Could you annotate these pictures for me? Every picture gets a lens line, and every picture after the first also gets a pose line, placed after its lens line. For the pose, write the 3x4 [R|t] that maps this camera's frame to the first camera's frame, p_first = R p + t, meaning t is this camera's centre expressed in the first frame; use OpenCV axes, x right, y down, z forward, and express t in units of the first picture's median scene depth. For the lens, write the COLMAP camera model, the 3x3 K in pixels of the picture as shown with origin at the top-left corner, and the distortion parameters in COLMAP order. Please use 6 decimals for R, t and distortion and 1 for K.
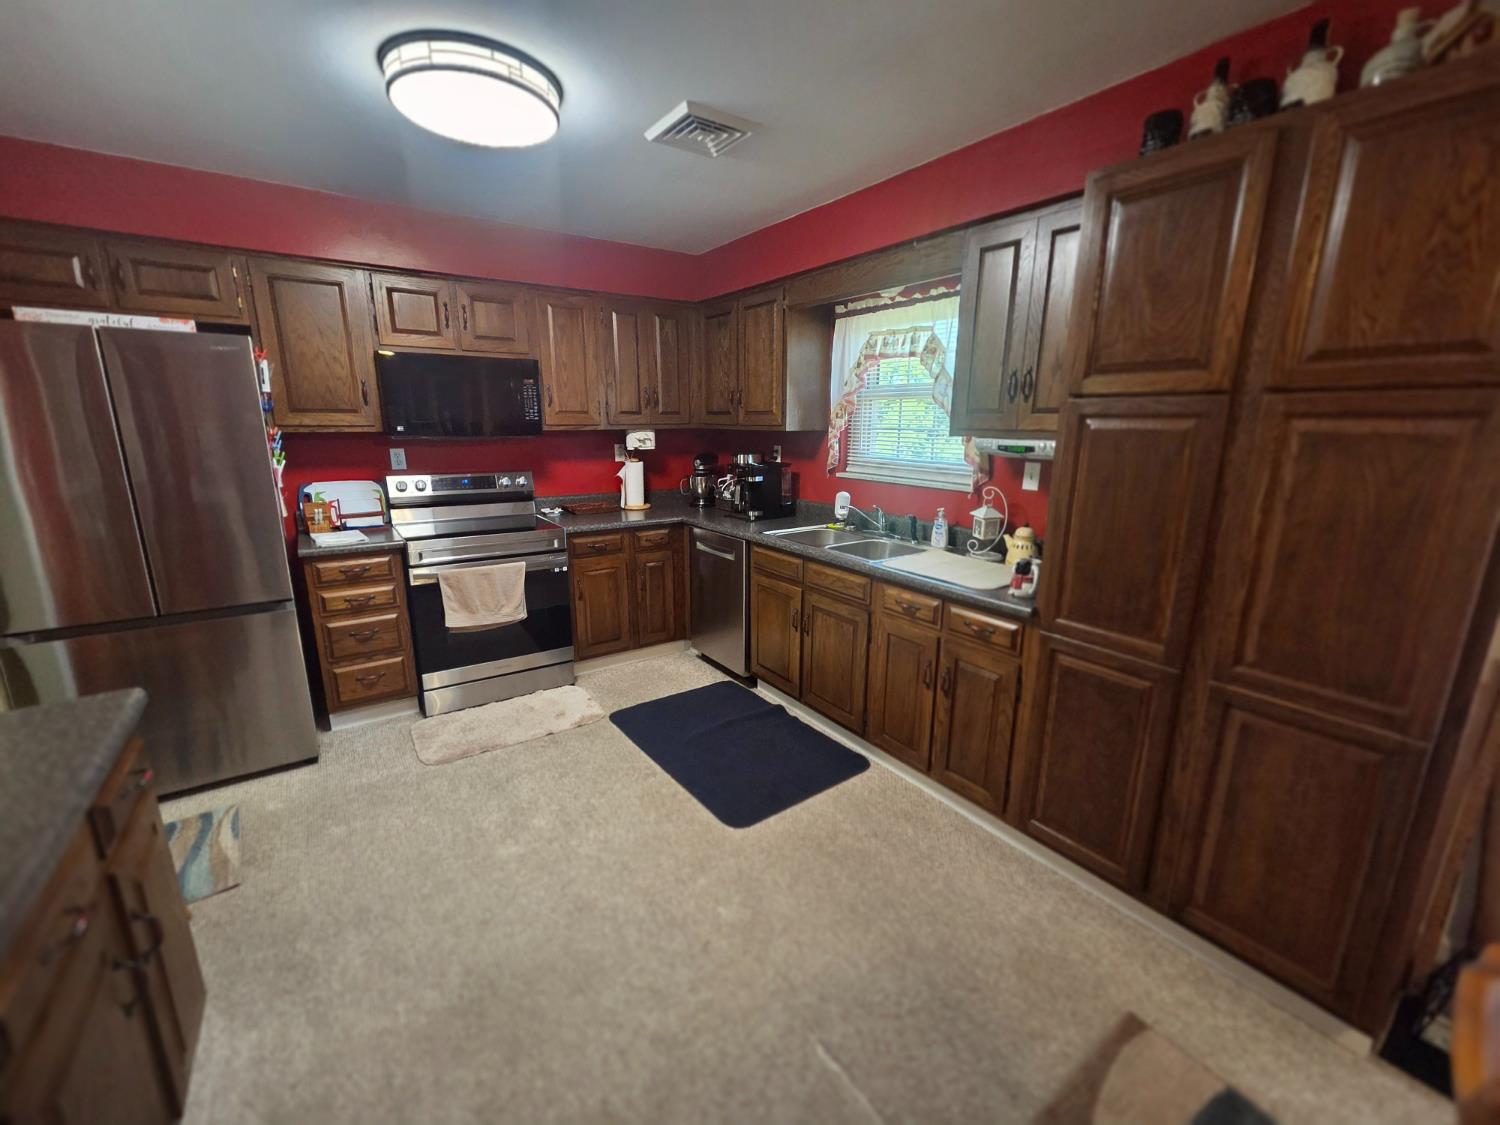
lens RADIAL K [[616.1, 0, 745.4], [0, 616.1, 577.1], [0, 0, 1]] dist [-0.000041, 0.000060]
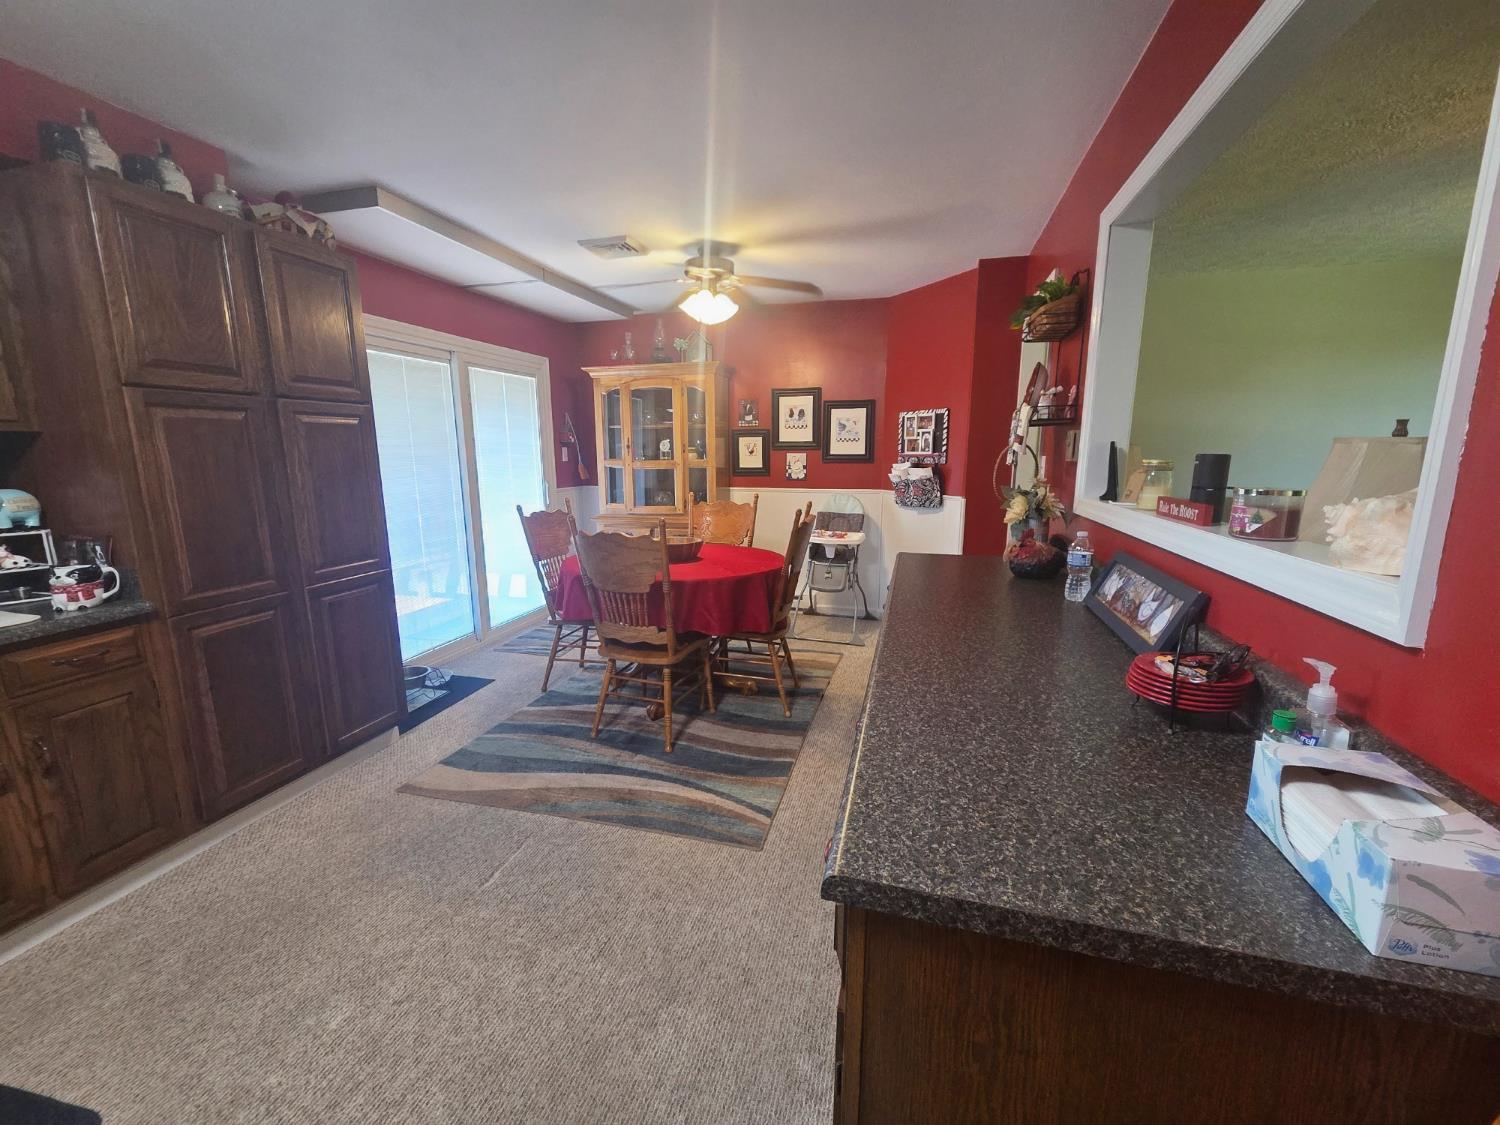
lens RADIAL K [[616.1, 0, 752.4], [0, 616.1, 555.5], [0, 0, 1]] dist [-0.000041, 0.000060]
pose [[-0.640674, -0.142835, 0.754411, -1.167380], [0.188296, 0.923313, 0.334721, -0.218660], [-0.744367, 0.356499, -0.564647, 1.111398]]
